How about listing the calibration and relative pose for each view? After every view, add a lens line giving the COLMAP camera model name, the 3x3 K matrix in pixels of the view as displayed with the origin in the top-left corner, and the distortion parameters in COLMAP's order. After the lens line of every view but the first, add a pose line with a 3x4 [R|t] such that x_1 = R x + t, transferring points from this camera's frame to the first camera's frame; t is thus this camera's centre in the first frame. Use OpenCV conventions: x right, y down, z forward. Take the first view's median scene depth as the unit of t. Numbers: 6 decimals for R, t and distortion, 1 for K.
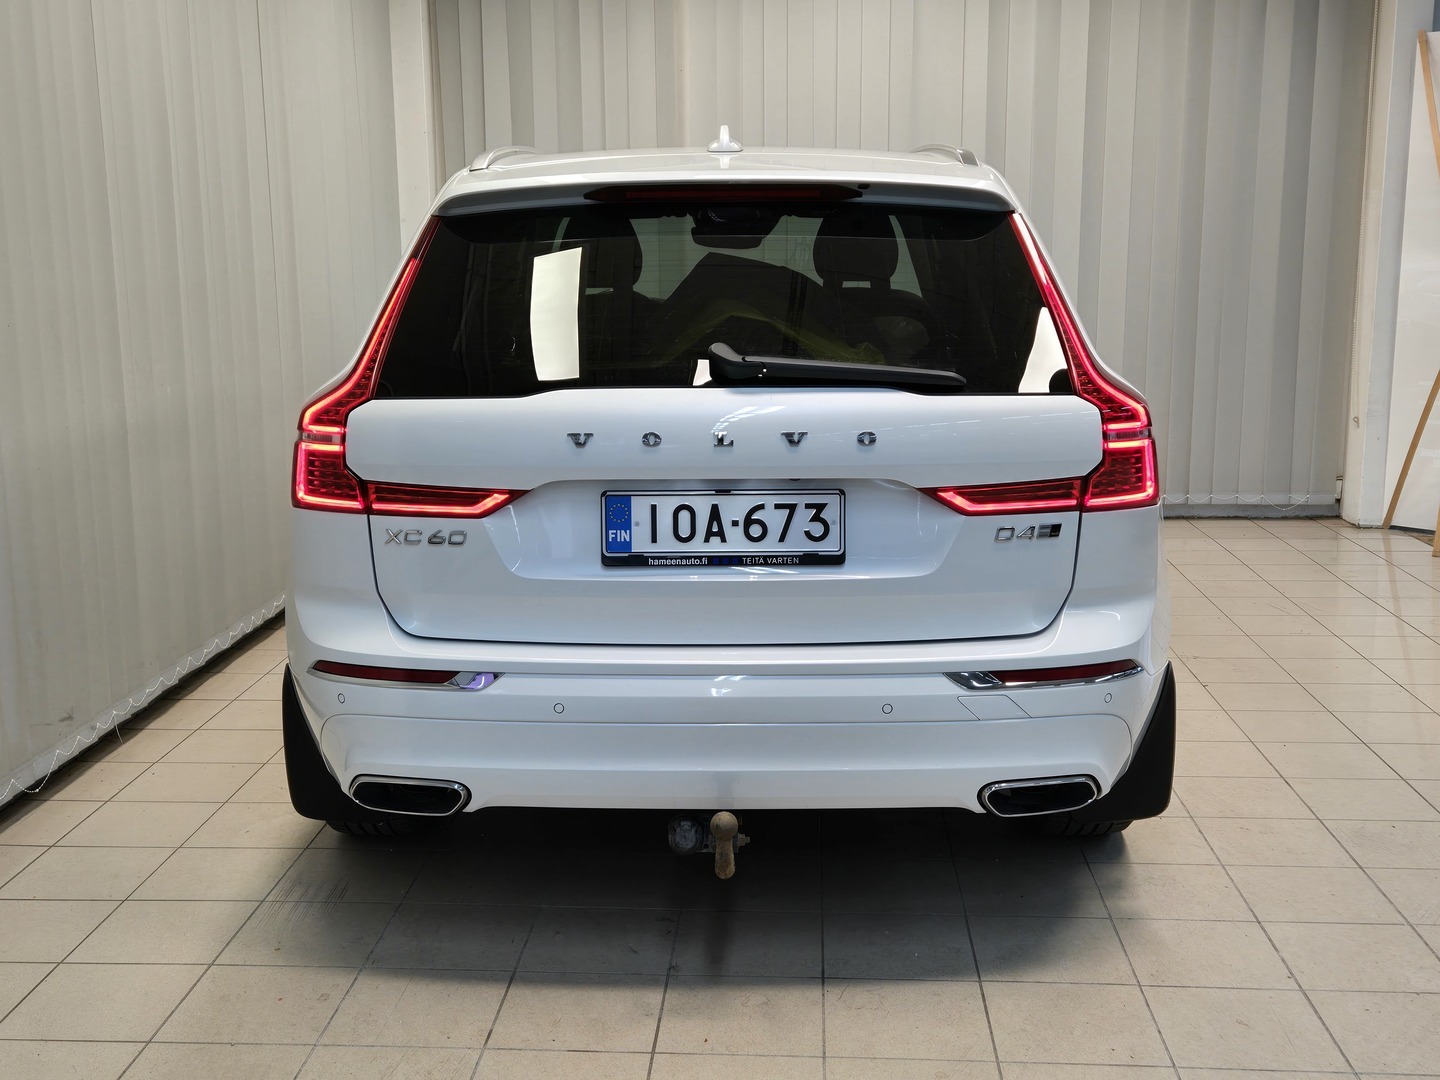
lens RADIAL K [[1608.7, 0, 720.0], [0, 1608.7, 540.0], [0, 0, 1]] dist [0.058424, 0.002830]
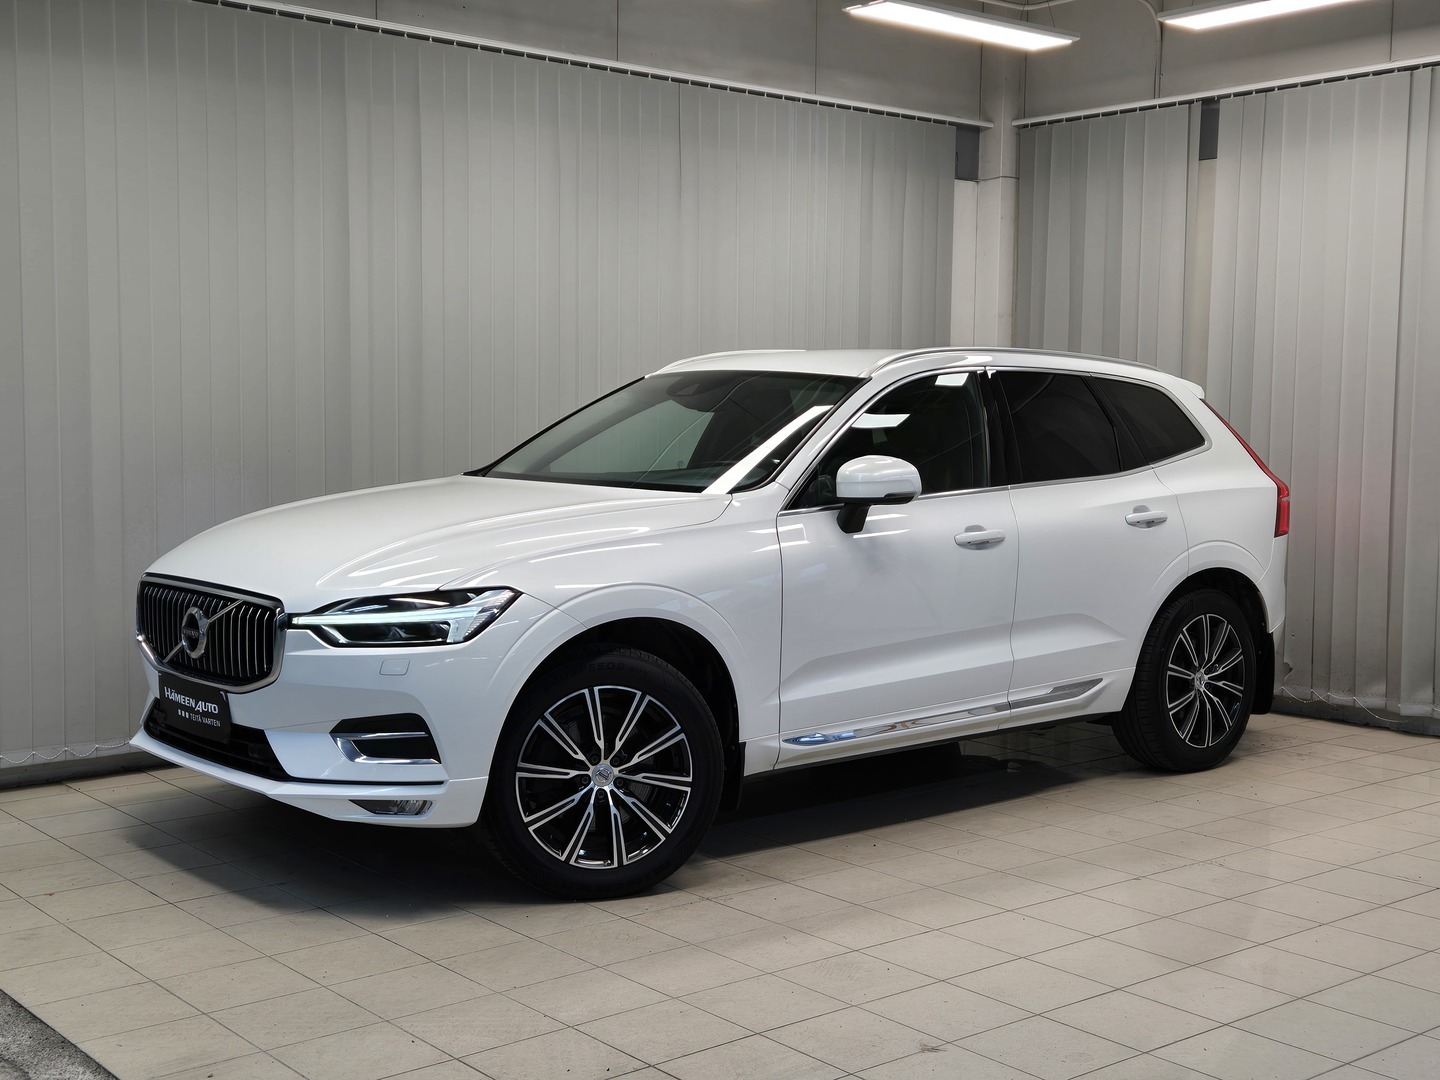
lens RADIAL K [[1786.1, 0, 716.1], [0, 1786.1, 522.5], [0, 0, 1]] dist [0.047422, 0.072303]
pose [[0.682360, 0.065256, -0.728098, 1.363853], [-0.153573, 0.986577, -0.055503, -0.031285], [0.714703, 0.149689, 0.683222, 0.103555]]
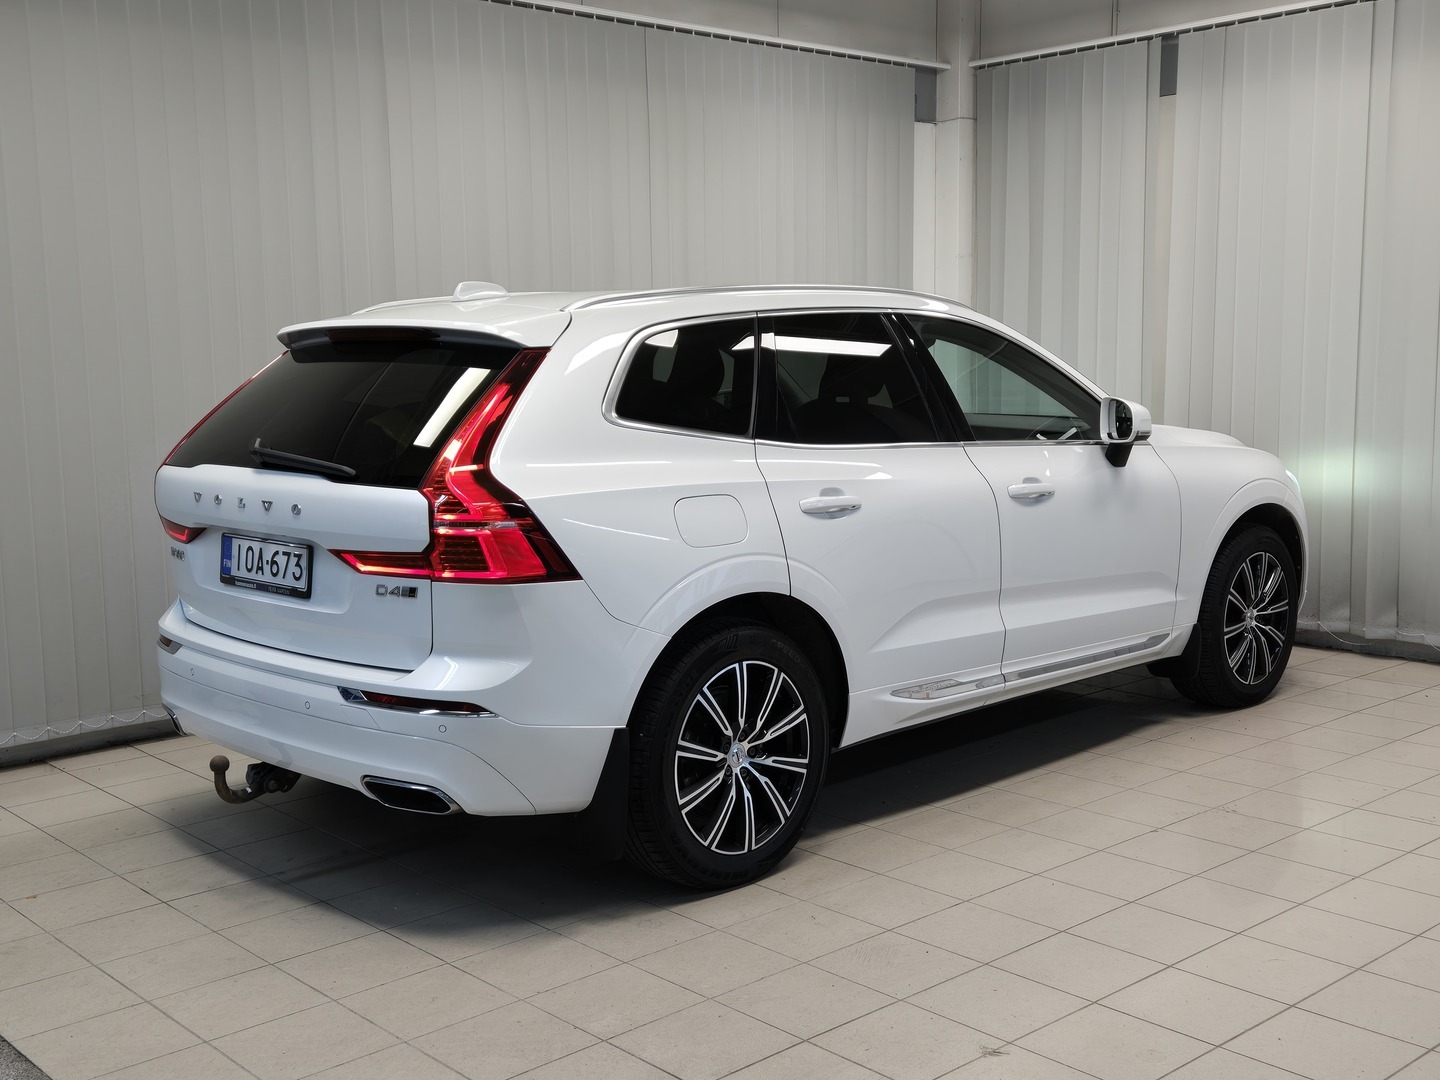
lens RADIAL K [[1608.7, 0, 720.0], [0, 1608.7, 540.0], [0, 0, 1]] dist [0.058424, 0.002830]
pose [[0.715247, 0.085593, -0.693611, 1.165670], [-0.122688, 0.992437, -0.004047, -0.066208], [0.688019, 0.087992, 0.720339, 0.201689]]
